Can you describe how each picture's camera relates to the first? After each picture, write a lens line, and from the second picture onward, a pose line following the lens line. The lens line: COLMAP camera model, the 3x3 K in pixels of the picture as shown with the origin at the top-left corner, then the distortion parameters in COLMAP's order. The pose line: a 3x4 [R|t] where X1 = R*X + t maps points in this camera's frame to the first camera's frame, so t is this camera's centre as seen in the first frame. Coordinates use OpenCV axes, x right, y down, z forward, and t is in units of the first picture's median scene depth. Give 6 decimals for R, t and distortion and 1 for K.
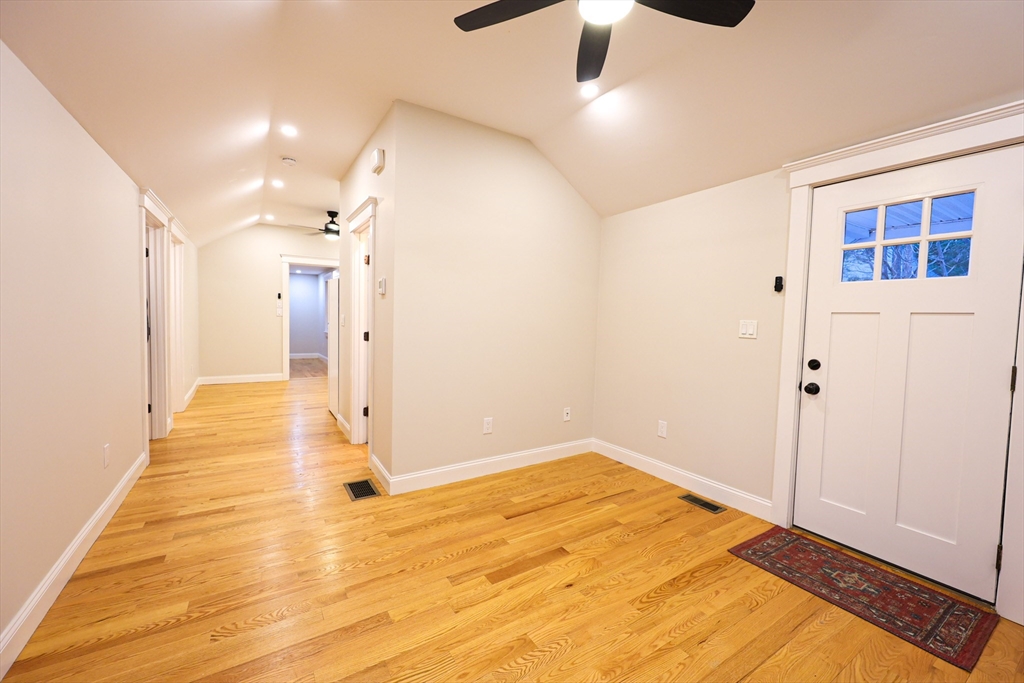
lens RADIAL K [[402.6, 0, 512.0], [0, 402.6, 341.5], [0, 0, 1]] dist [-0.001139, -0.000160]
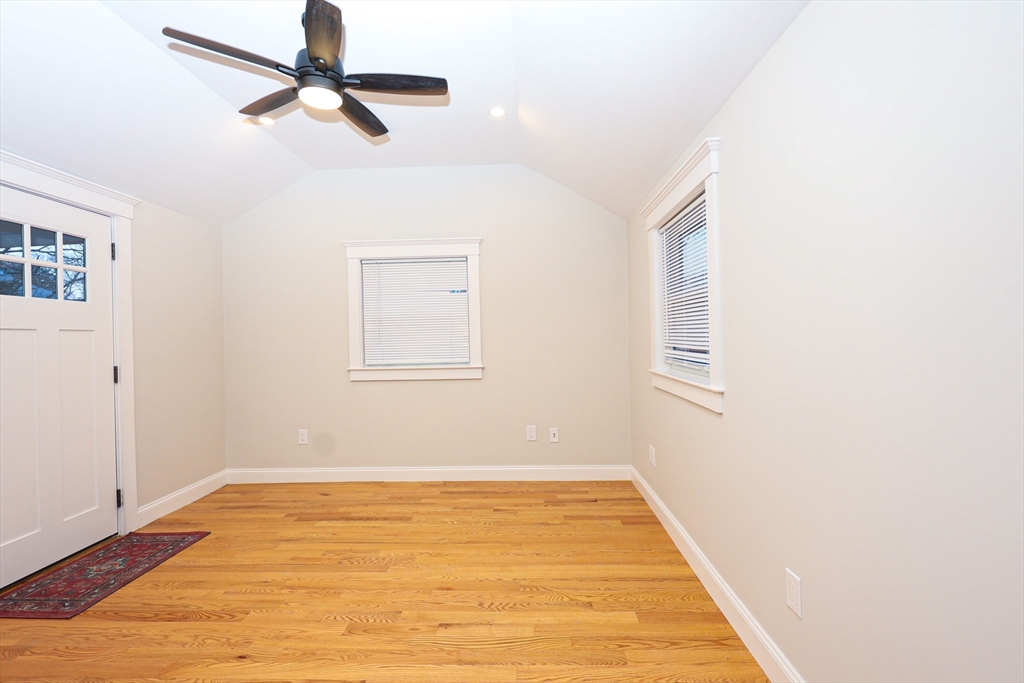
lens RADIAL K [[424.7, 0, 514.7], [0, 424.7, 337.7], [0, 0, 1]] dist [-0.001003, -0.000251]
pose [[-0.819363, -0.009469, 0.573196, -0.825765], [0.033309, 0.997388, 0.064090, -0.089824], [-0.572306, 0.071606, -0.816908, 1.365279]]
